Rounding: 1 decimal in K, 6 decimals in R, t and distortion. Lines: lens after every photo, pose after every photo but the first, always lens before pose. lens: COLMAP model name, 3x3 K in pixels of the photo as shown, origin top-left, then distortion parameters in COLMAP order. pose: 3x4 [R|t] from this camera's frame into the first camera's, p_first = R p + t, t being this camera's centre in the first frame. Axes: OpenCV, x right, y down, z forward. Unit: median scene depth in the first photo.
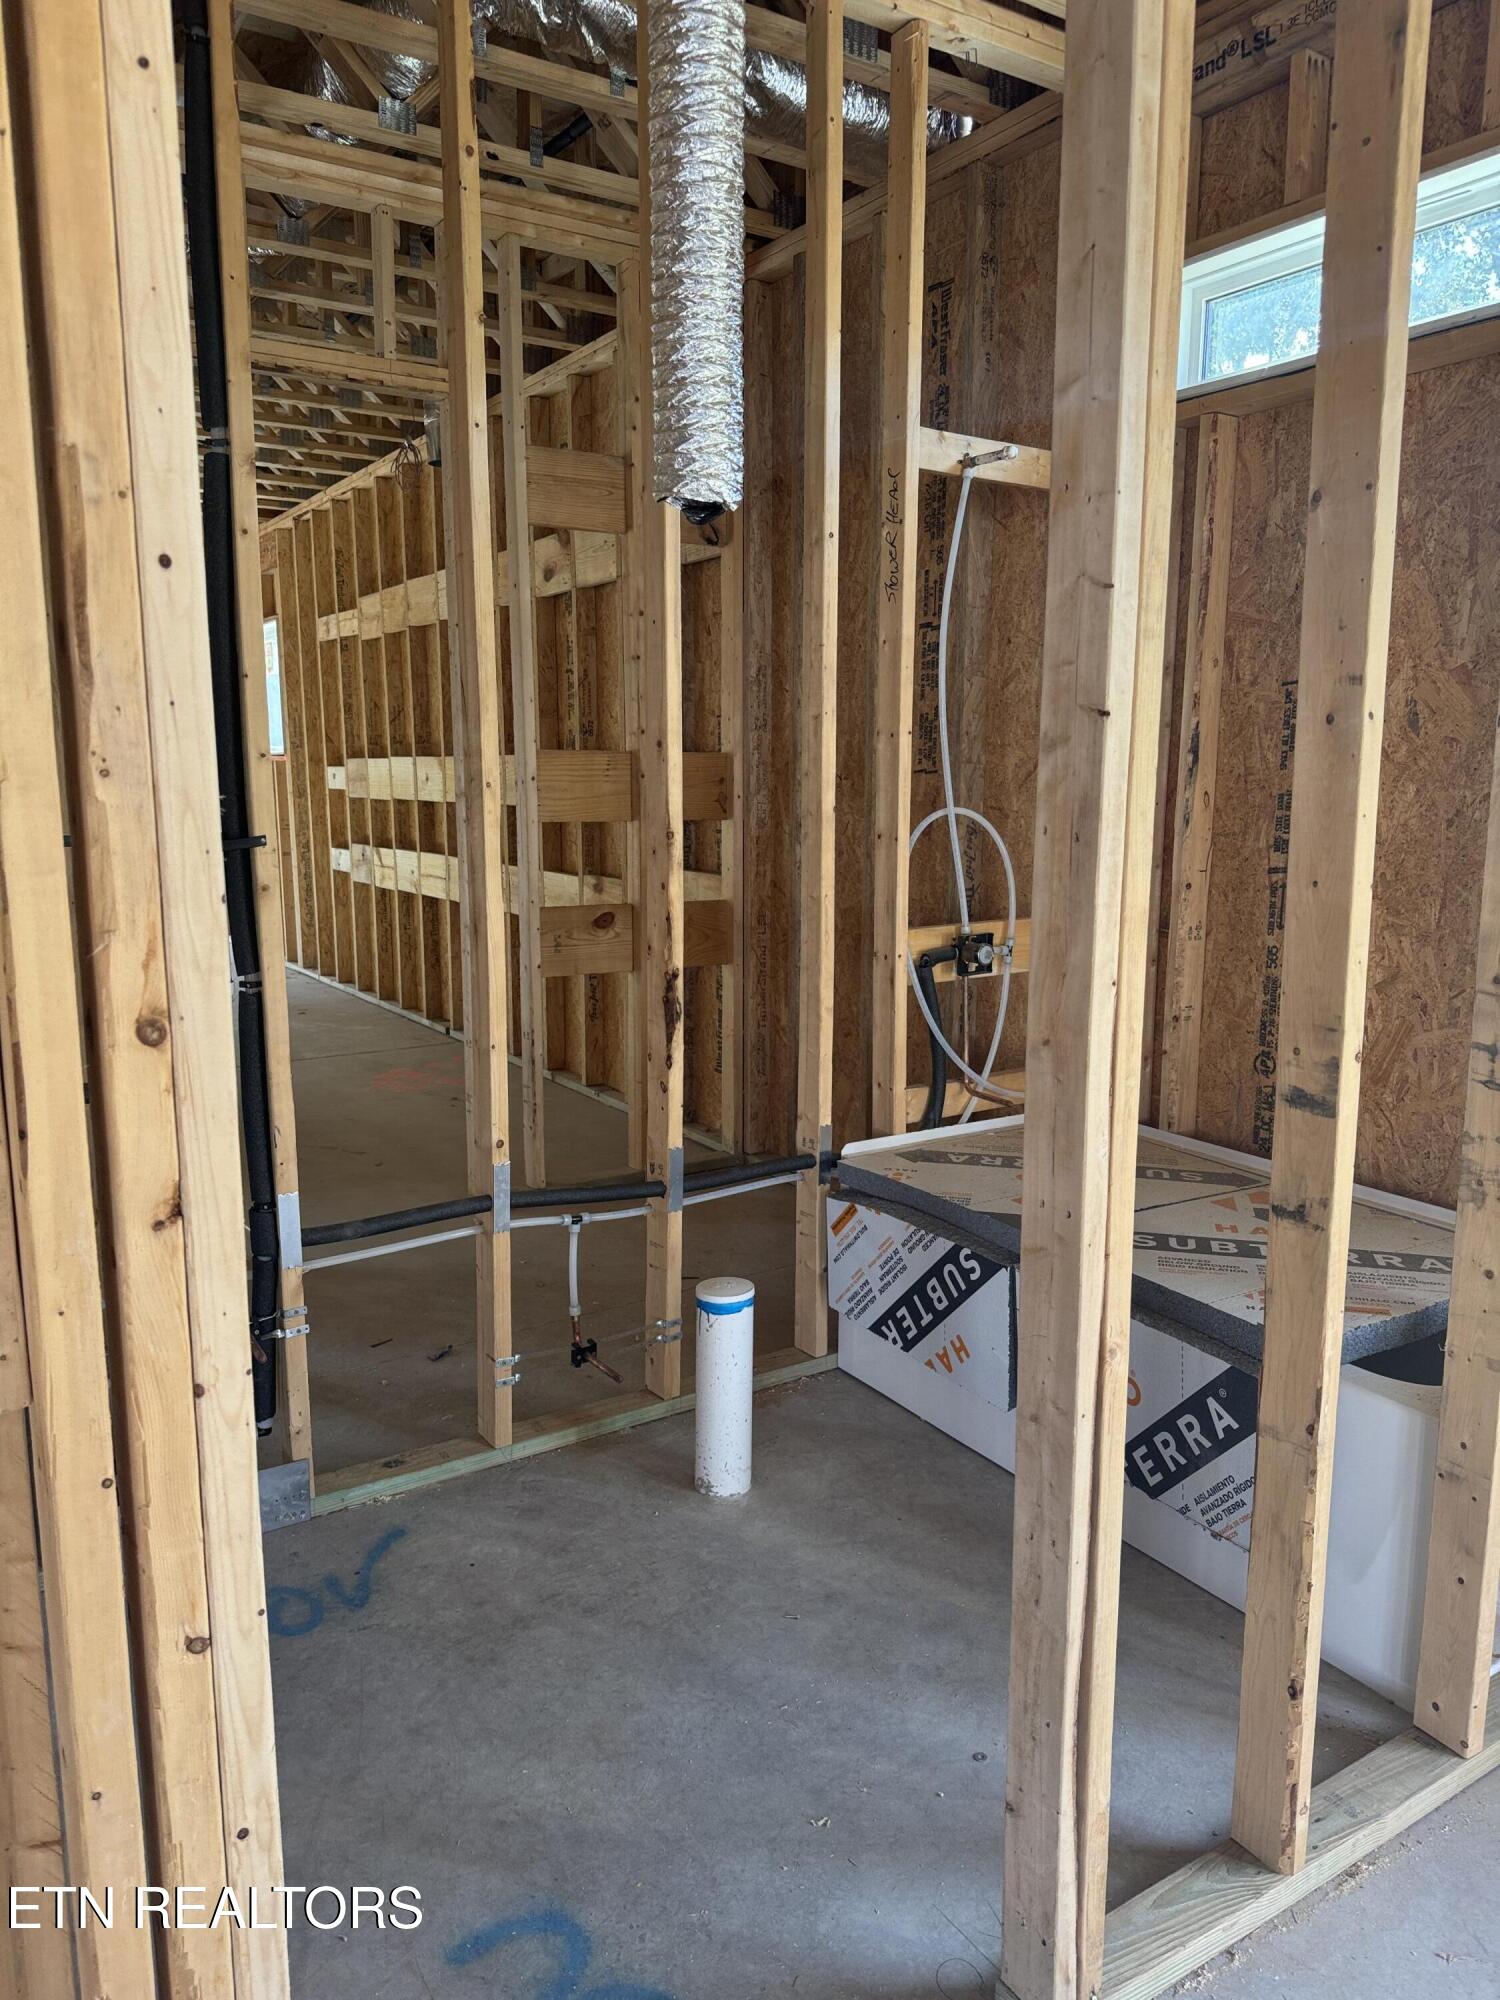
lens RADIAL K [[1402.0, 0, 744.2], [0, 1402.0, 983.3], [0, 0, 1]] dist [0.090442, -0.158608]
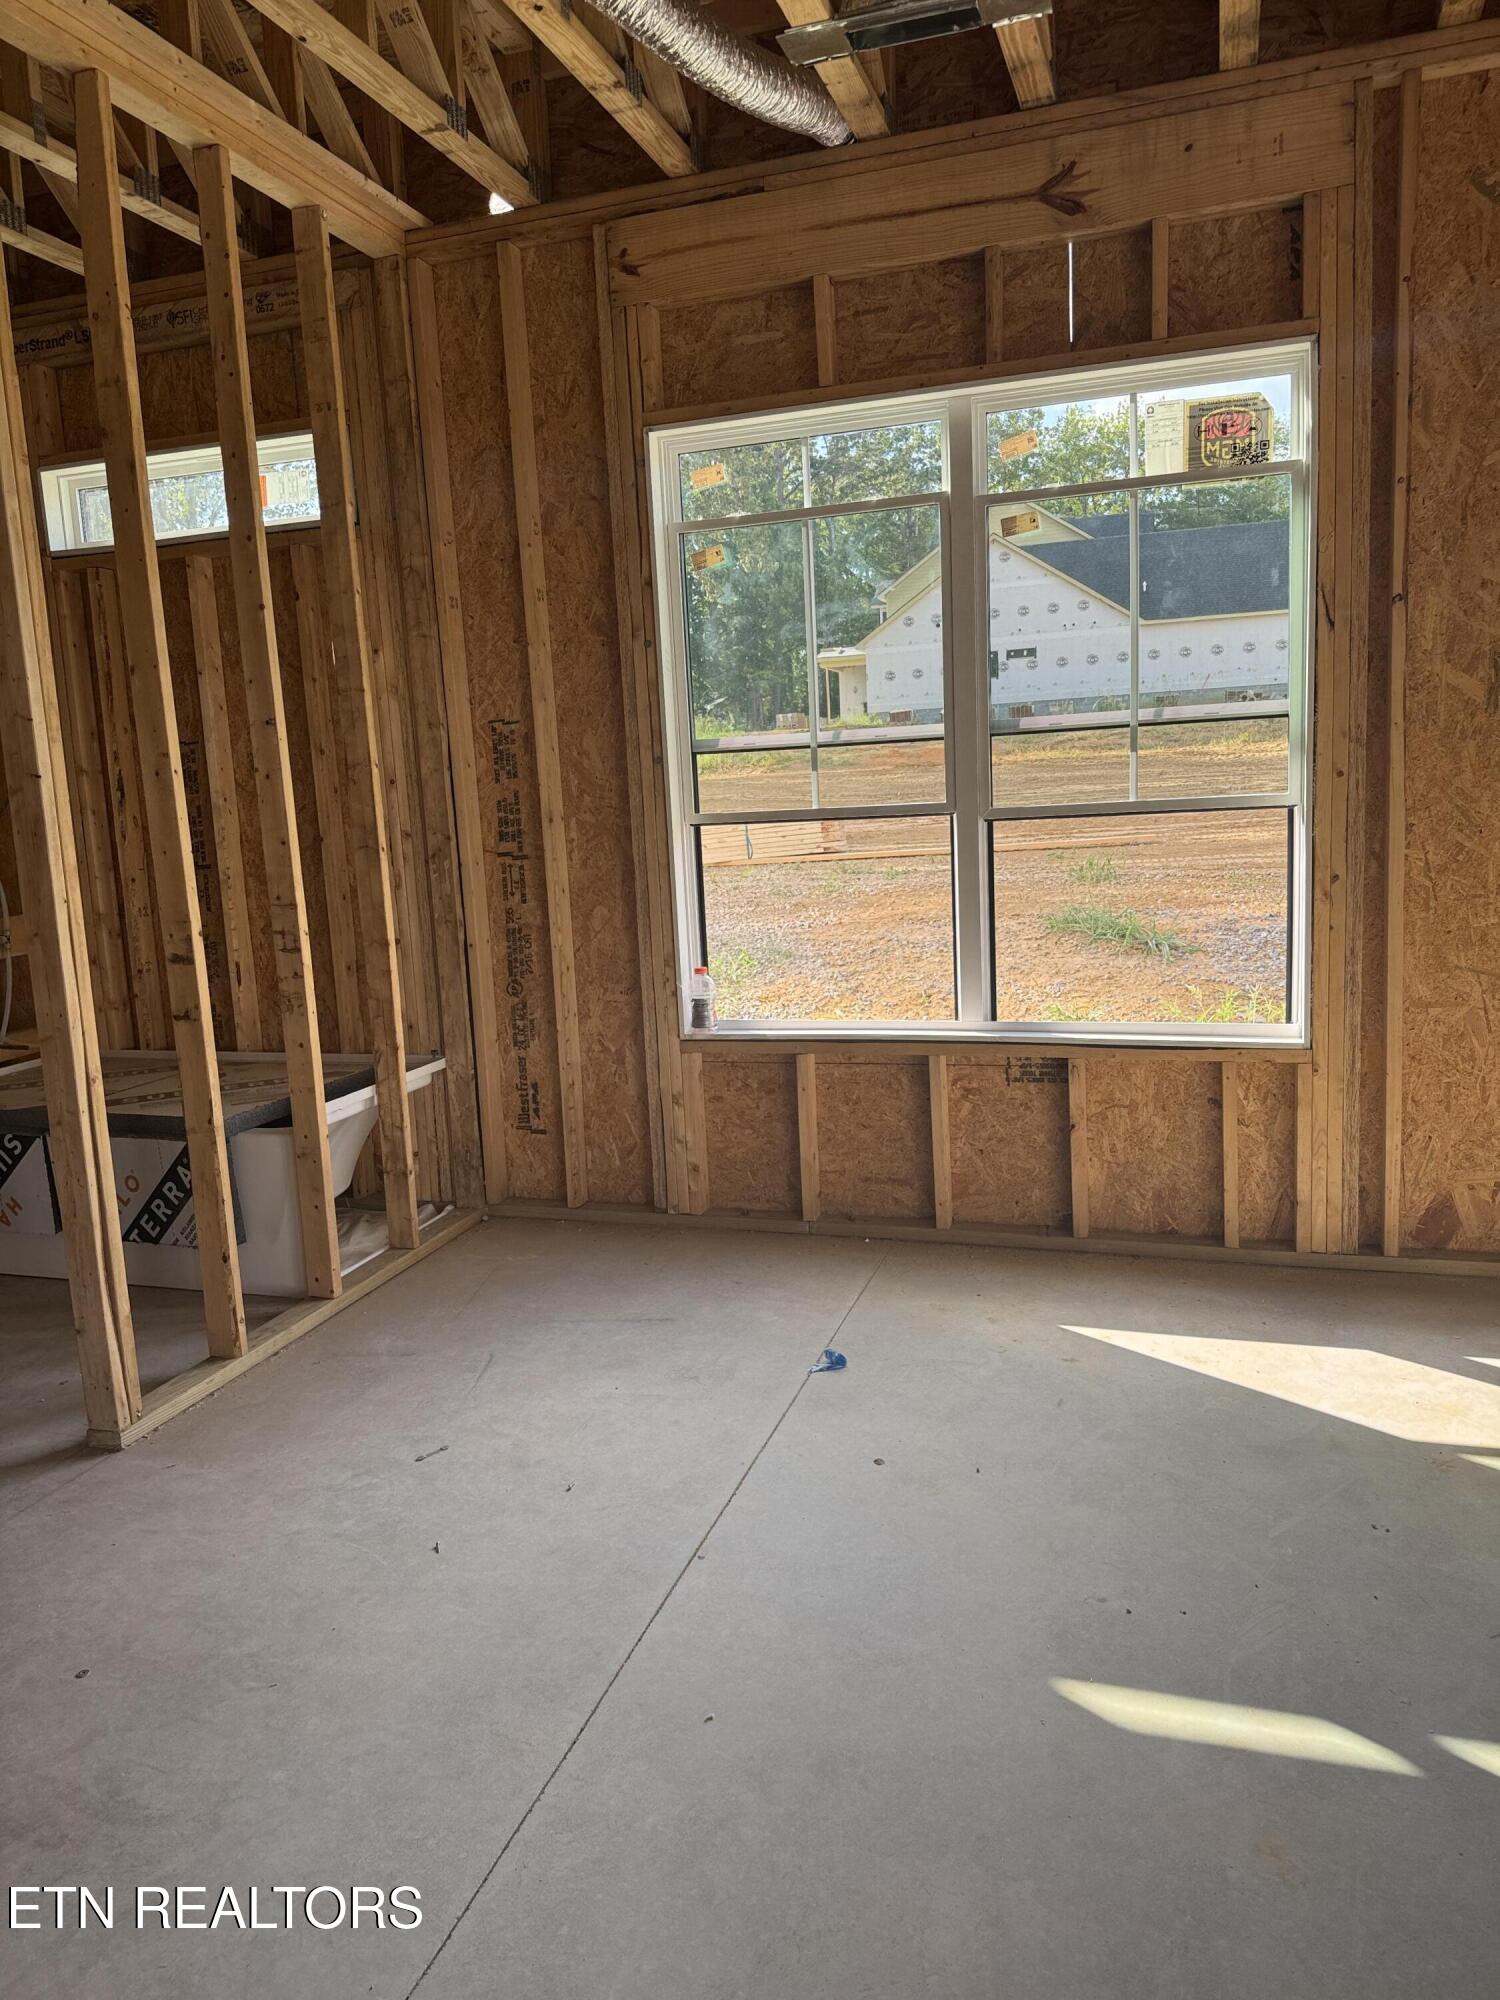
lens RADIAL K [[1402.0, 0, 744.2], [0, 1402.0, 983.3], [0, 0, 1]] dist [0.090442, -0.158608]
pose [[0.777314, -0.130798, 0.615365, -0.158811], [0.146627, 0.988877, 0.024973, 0.126112], [-0.611787, 0.070817, 0.787846, -0.753506]]
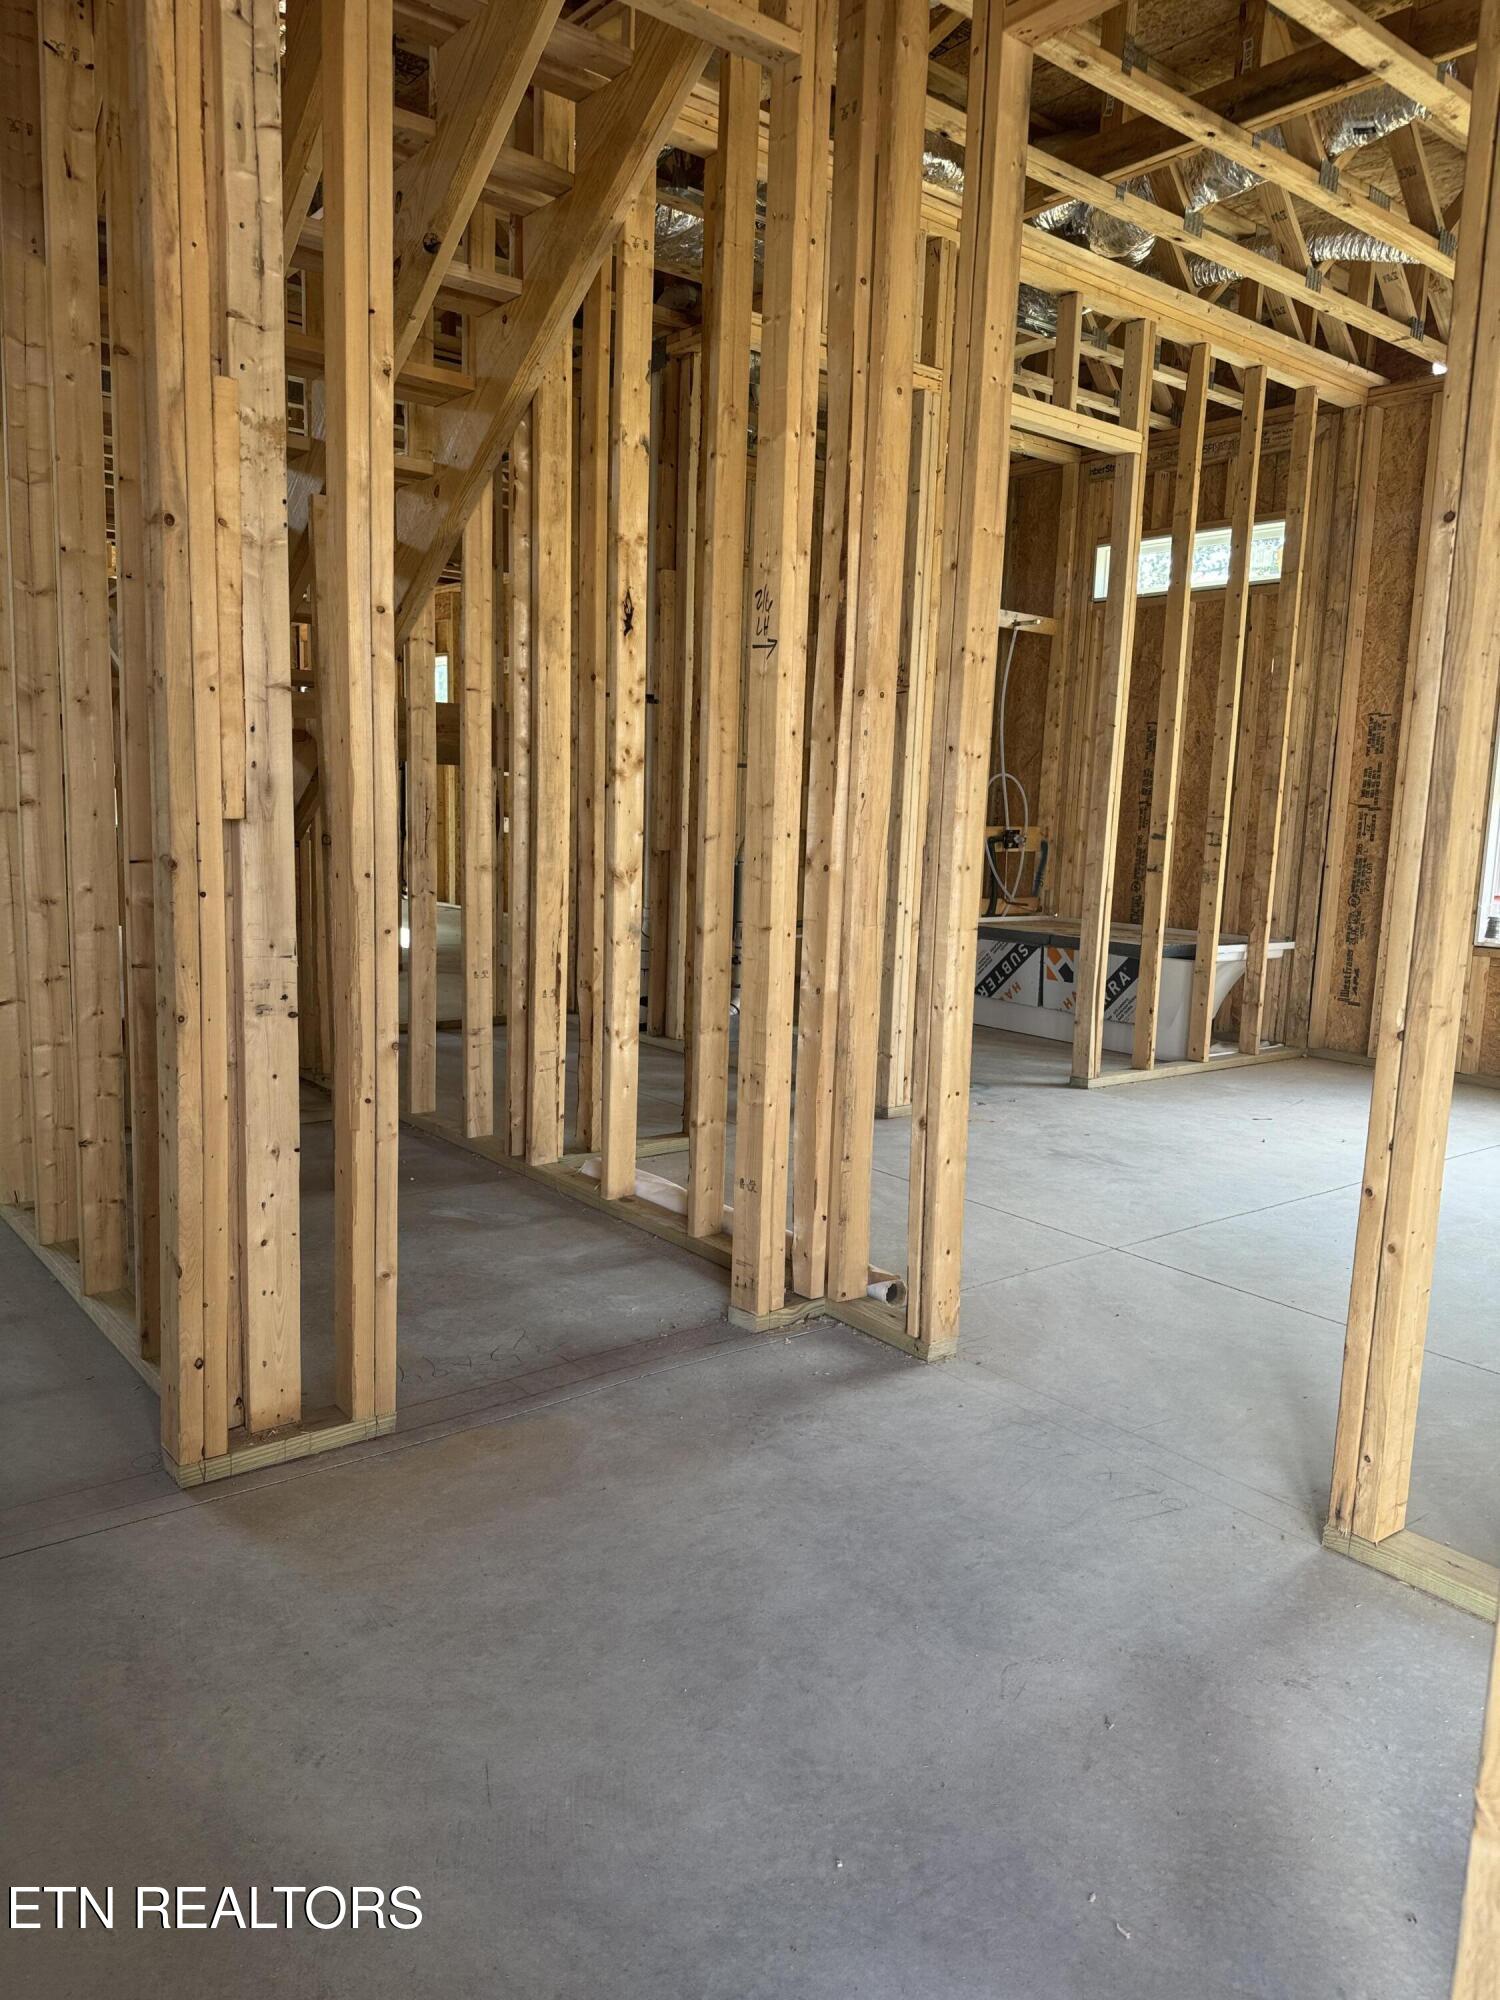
lens RADIAL K [[1413.4, 0, 750.0], [0, 1413.4, 1000.0], [0, 0, 1]] dist [0.068735, -0.087439]
pose [[0.993675, 0.019645, 0.110563, -0.697977], [-0.018390, 0.999755, -0.012354, 0.382185], [-0.110779, 0.010242, 0.993792, -1.685473]]
